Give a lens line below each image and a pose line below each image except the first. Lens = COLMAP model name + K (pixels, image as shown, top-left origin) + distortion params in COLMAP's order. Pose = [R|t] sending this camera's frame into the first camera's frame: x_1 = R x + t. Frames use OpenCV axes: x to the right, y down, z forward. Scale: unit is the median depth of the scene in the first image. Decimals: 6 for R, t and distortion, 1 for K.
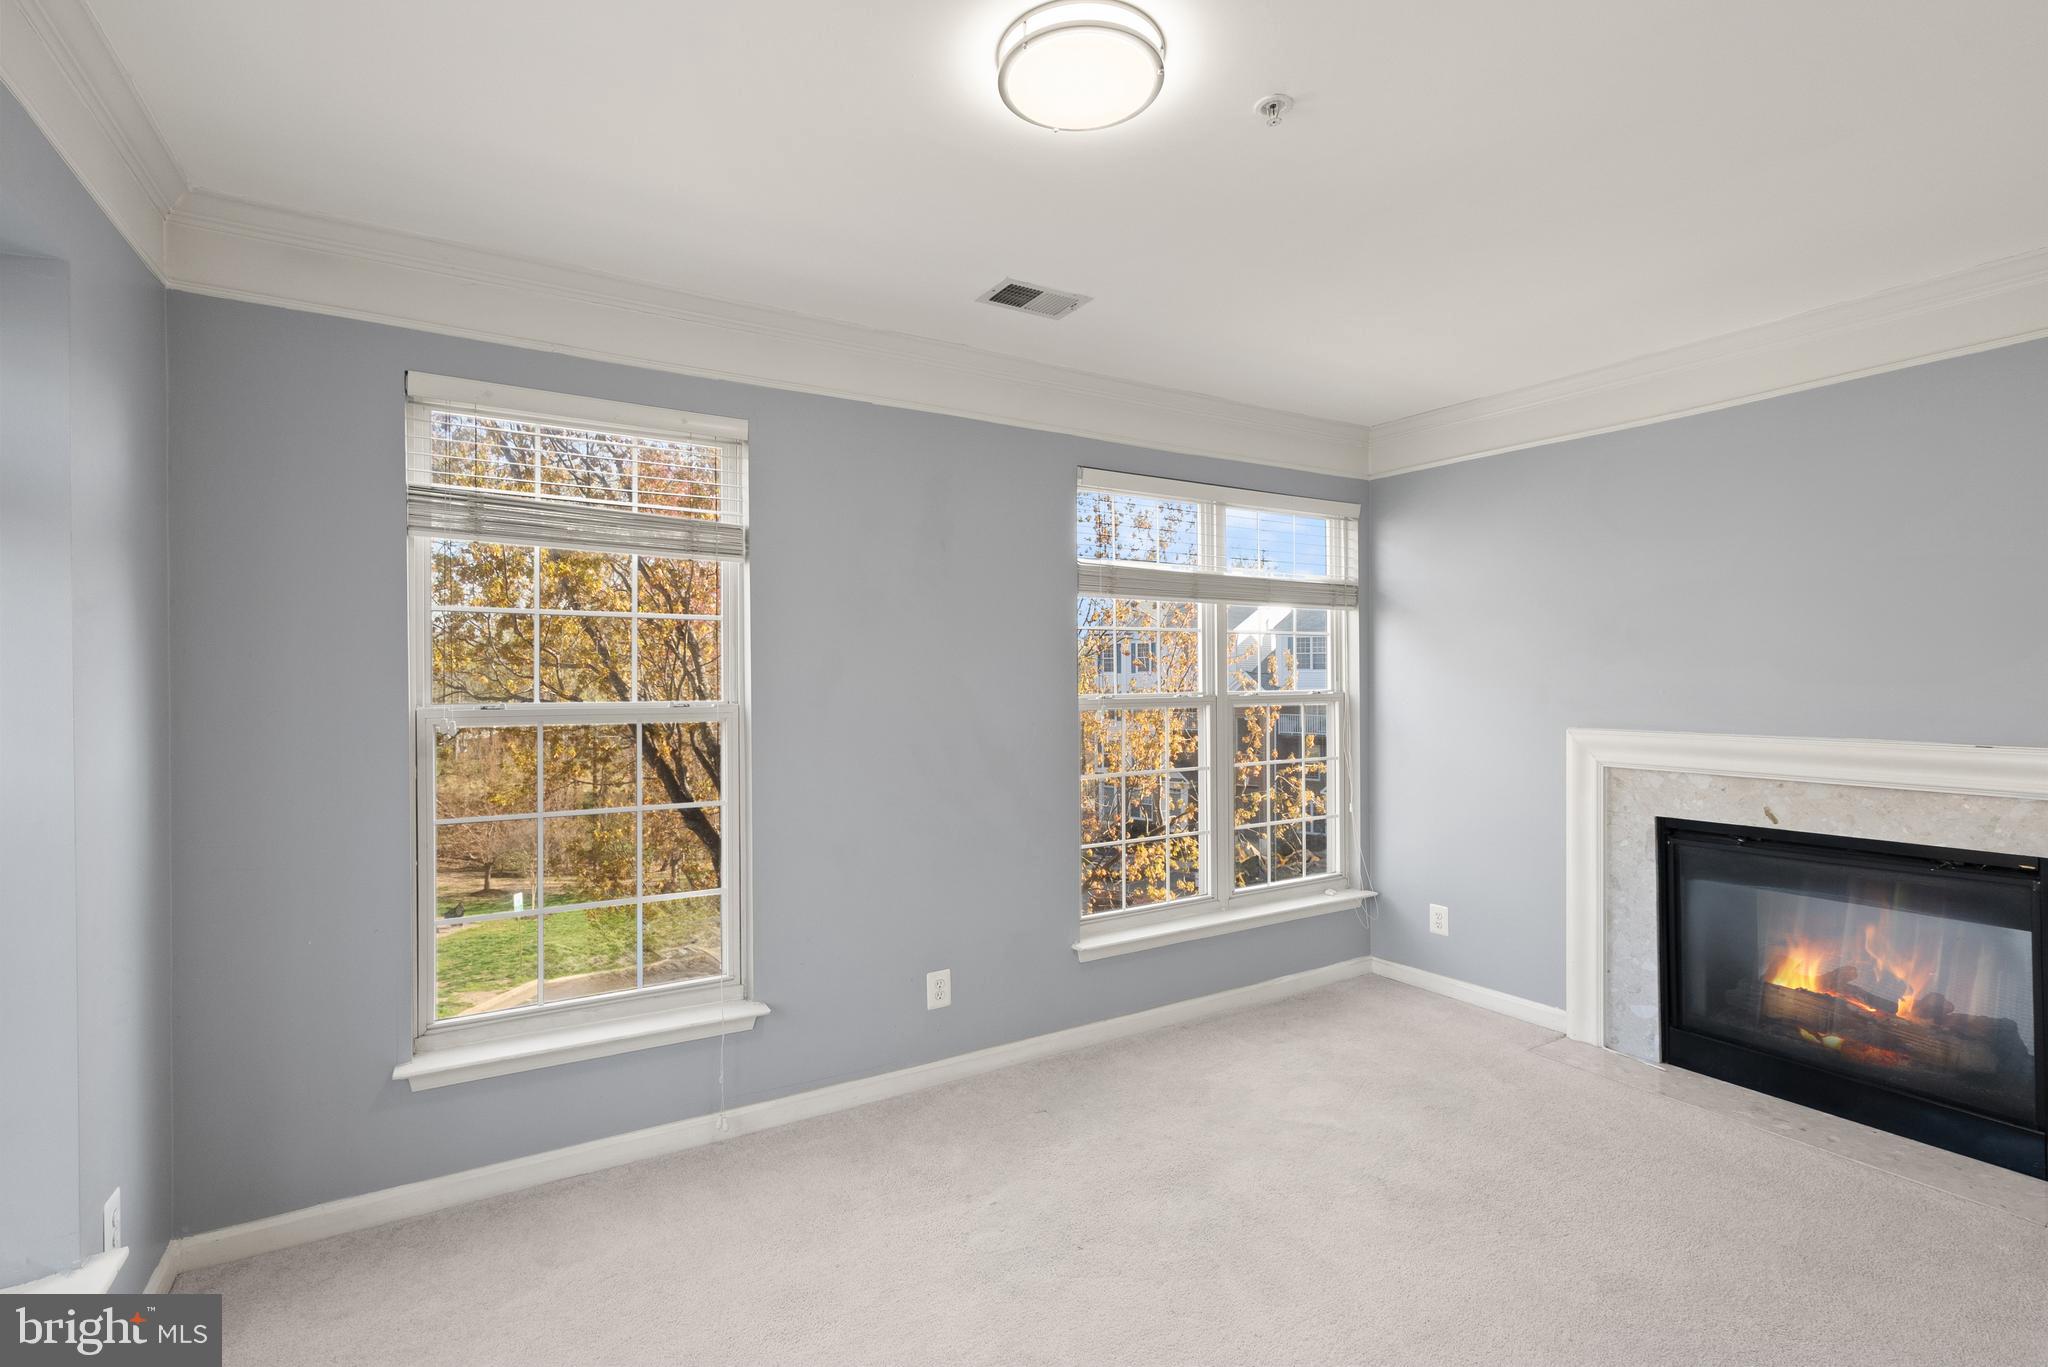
lens RADIAL K [[935.3, 0, 1032.6], [0, 935.3, 679.0], [0, 0, 1]] dist [-0.008188, 0.003632]
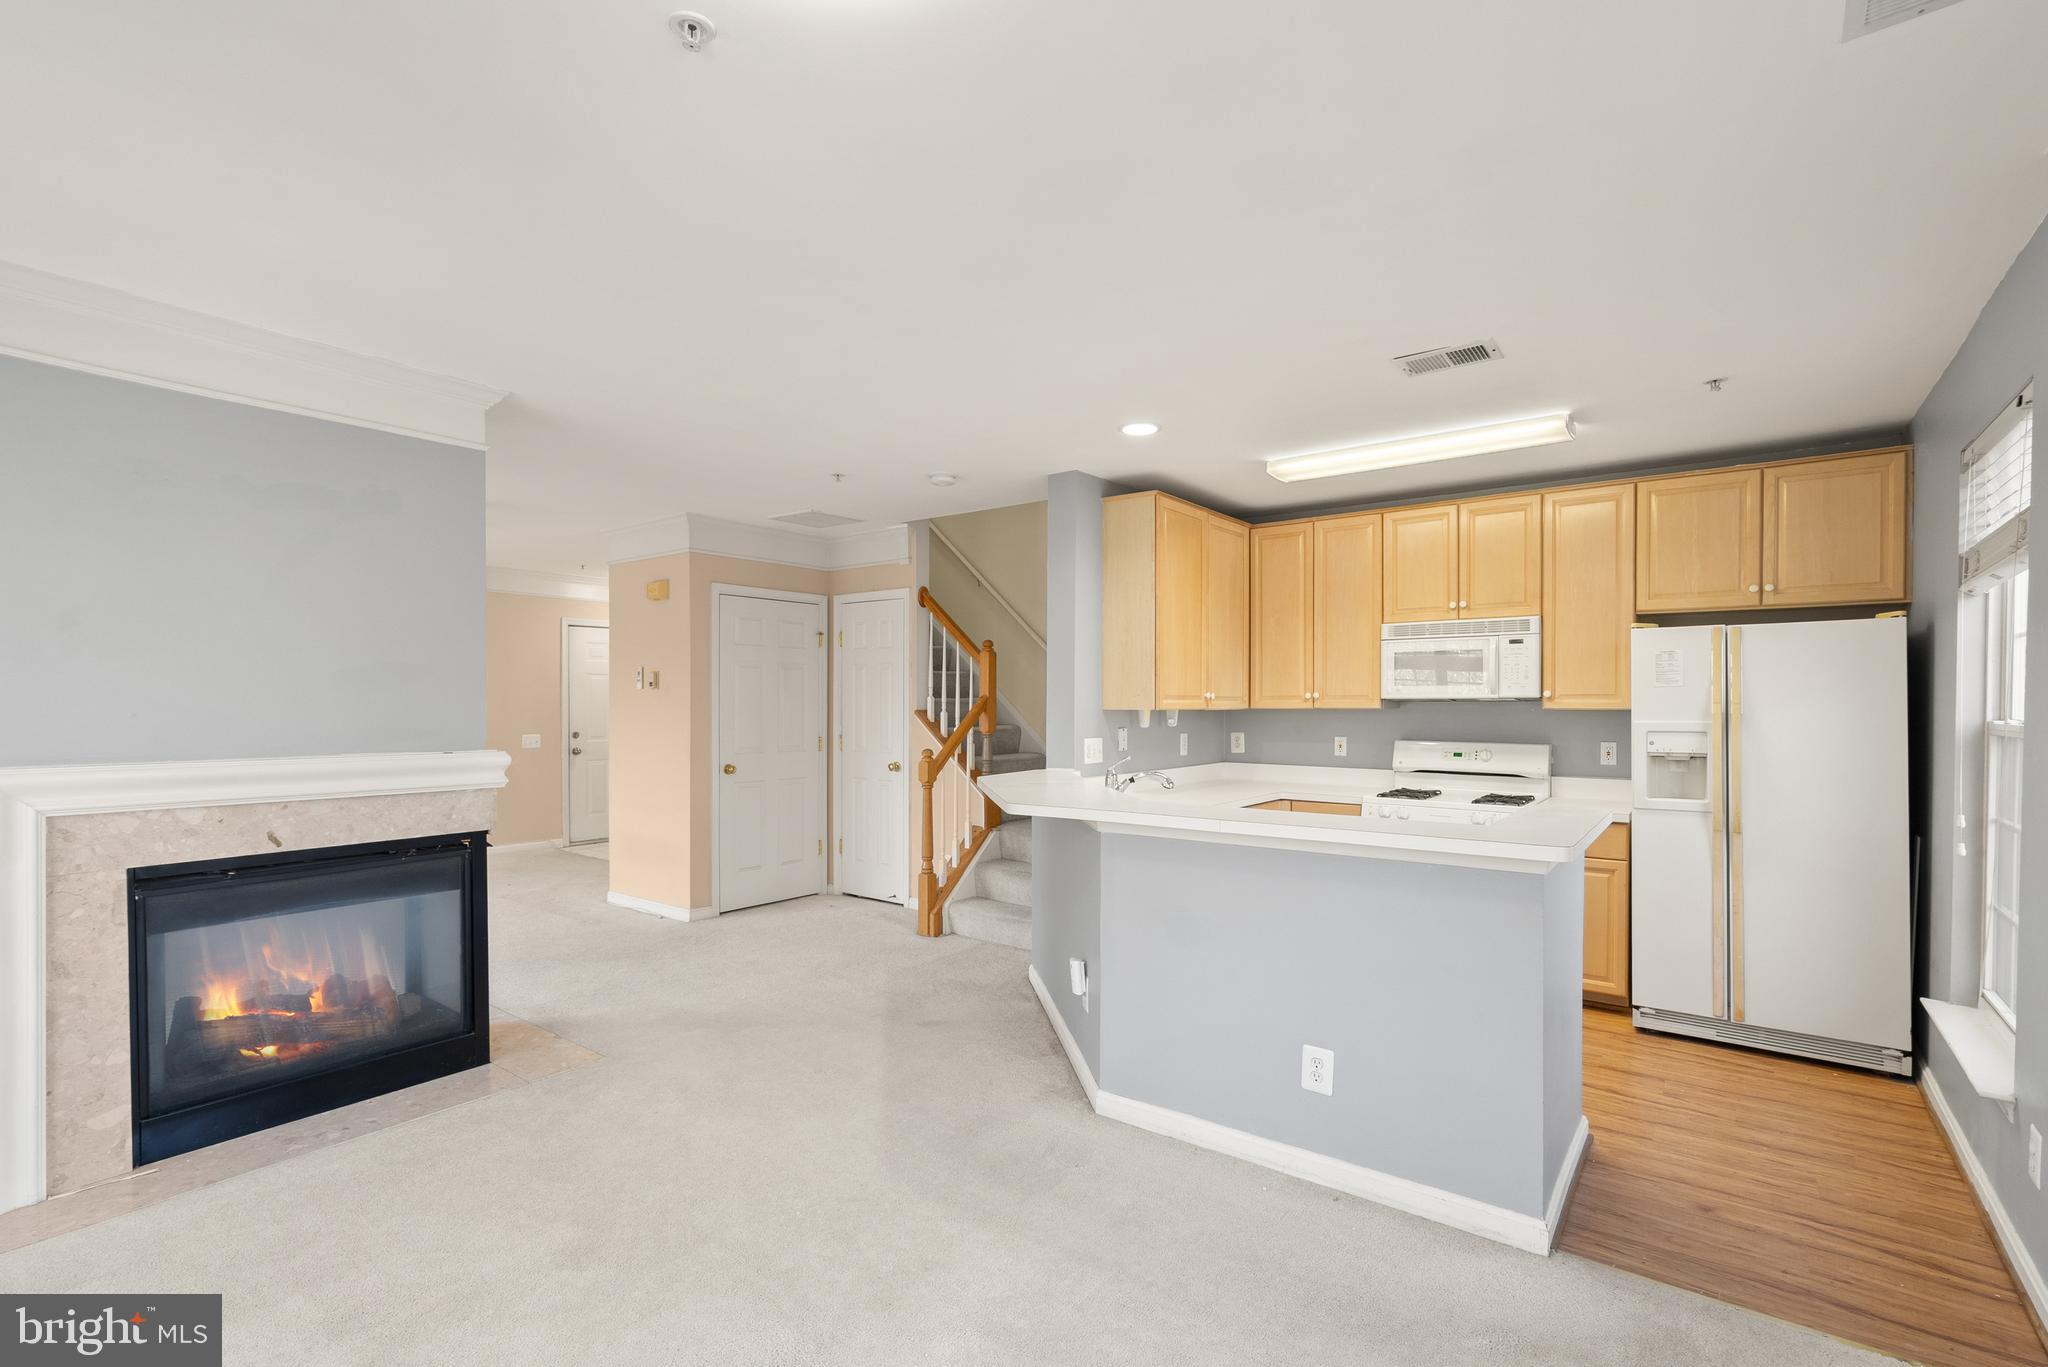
lens RADIAL K [[935.3, 0, 1024.5], [0, 935.3, 712.6], [0, 0, 1]] dist [-0.008188, 0.003632]
pose [[-0.363169, -0.011520, 0.931652, -0.370338], [-0.004383, 0.999934, 0.010656, 0.000792], [-0.931713, -0.000214, -0.363195, 0.587083]]
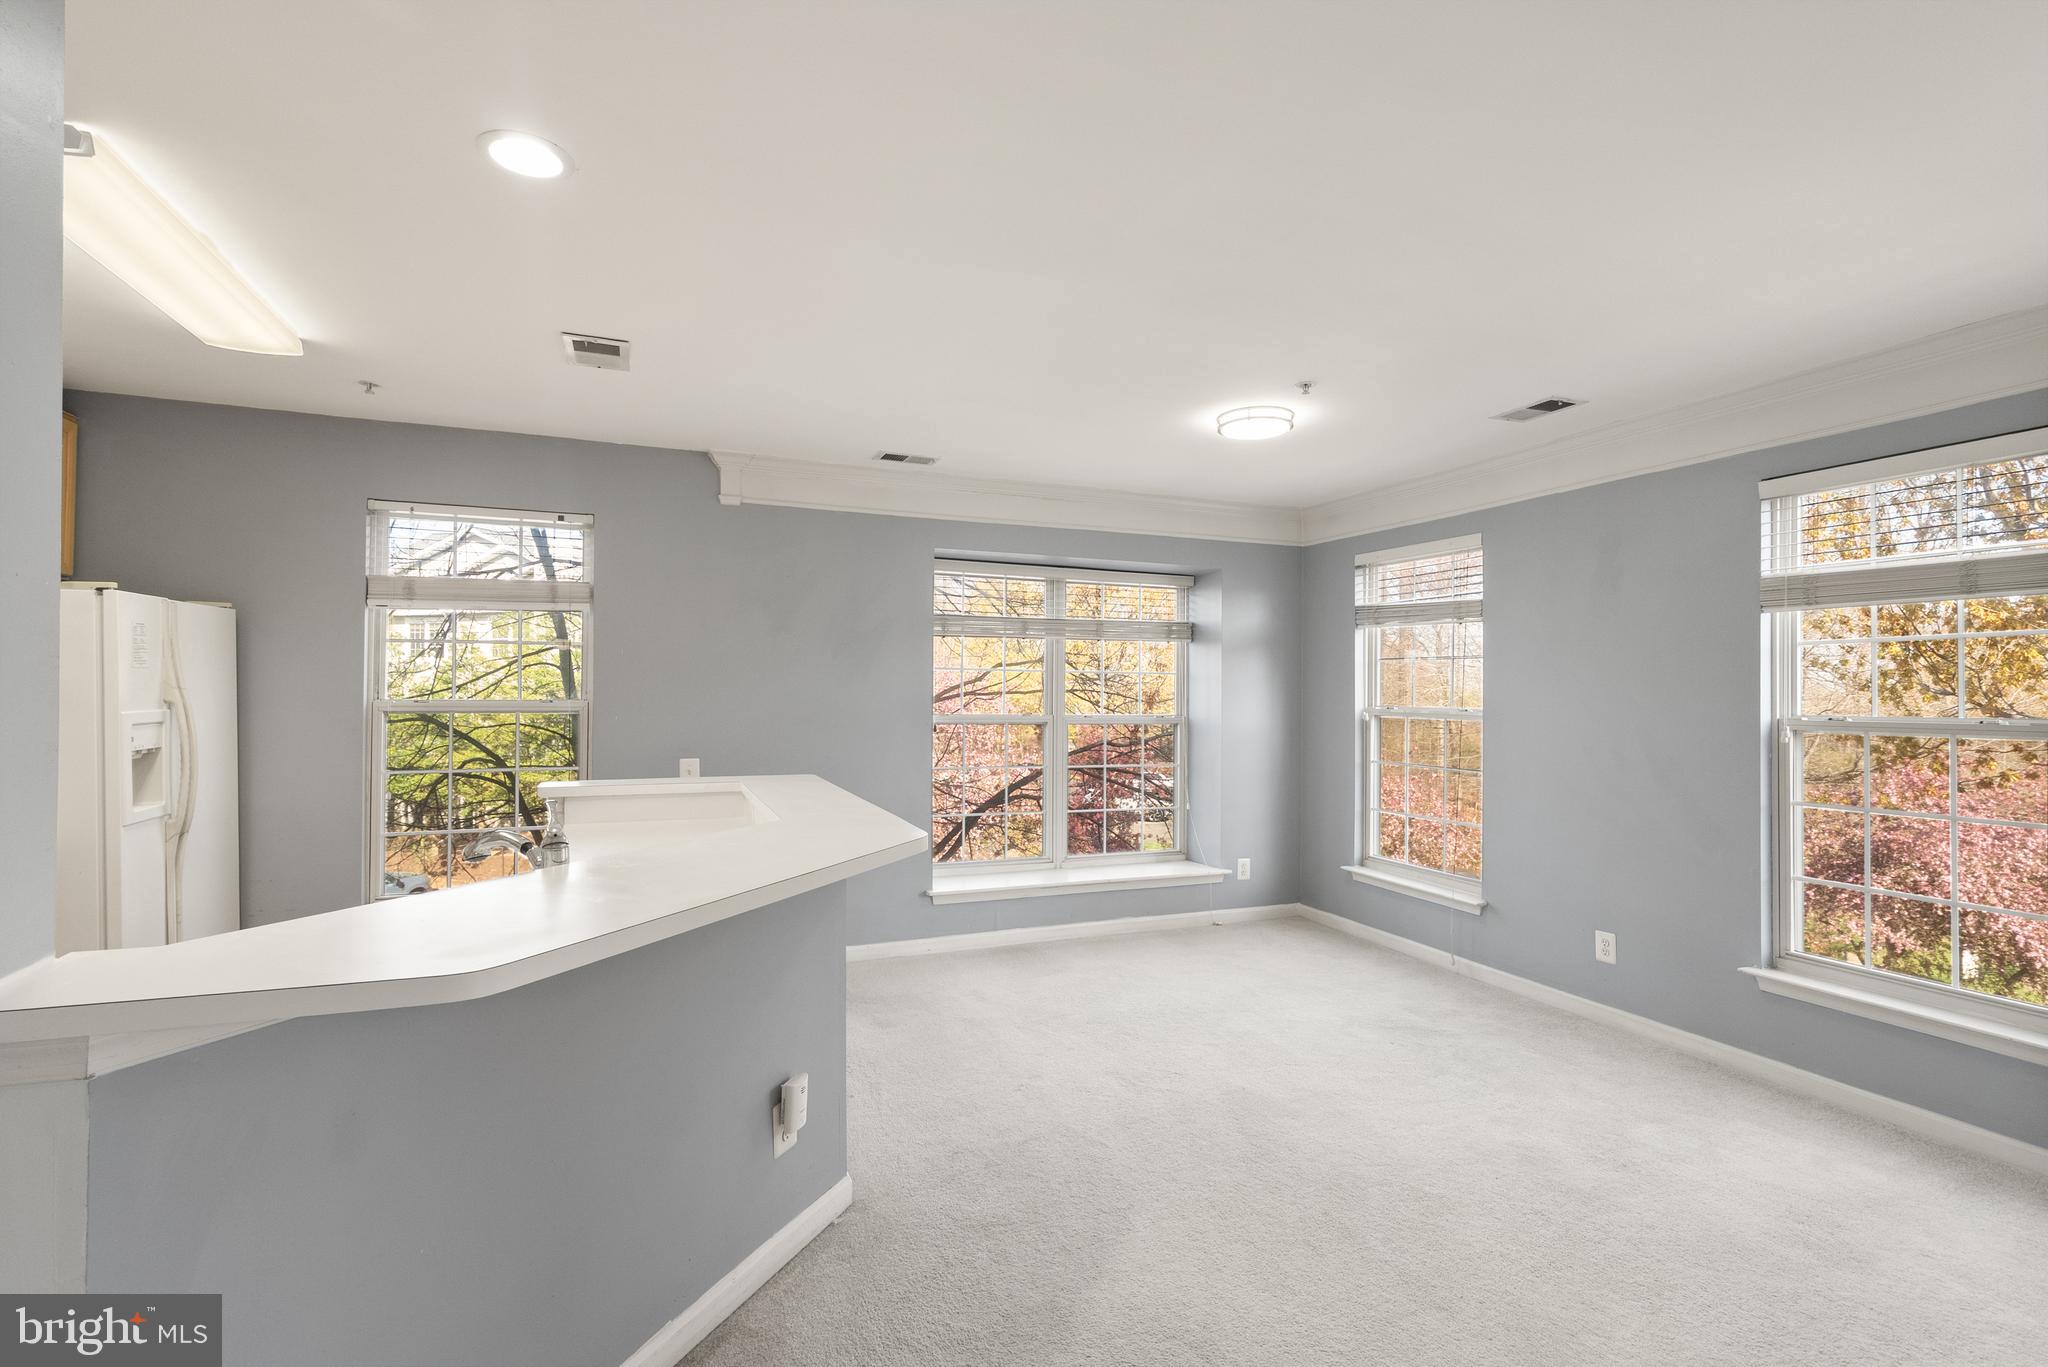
lens RADIAL K [[935.3, 0, 1023.3], [0, 935.3, 678.0], [0, 0, 1]] dist [-0.008188, 0.003632]
pose [[-0.164979, -0.011105, -0.986235, 1.249686], [-0.004983, 0.999933, -0.010426, -0.007412], [0.986285, 0.003195, -0.165023, 0.442072]]
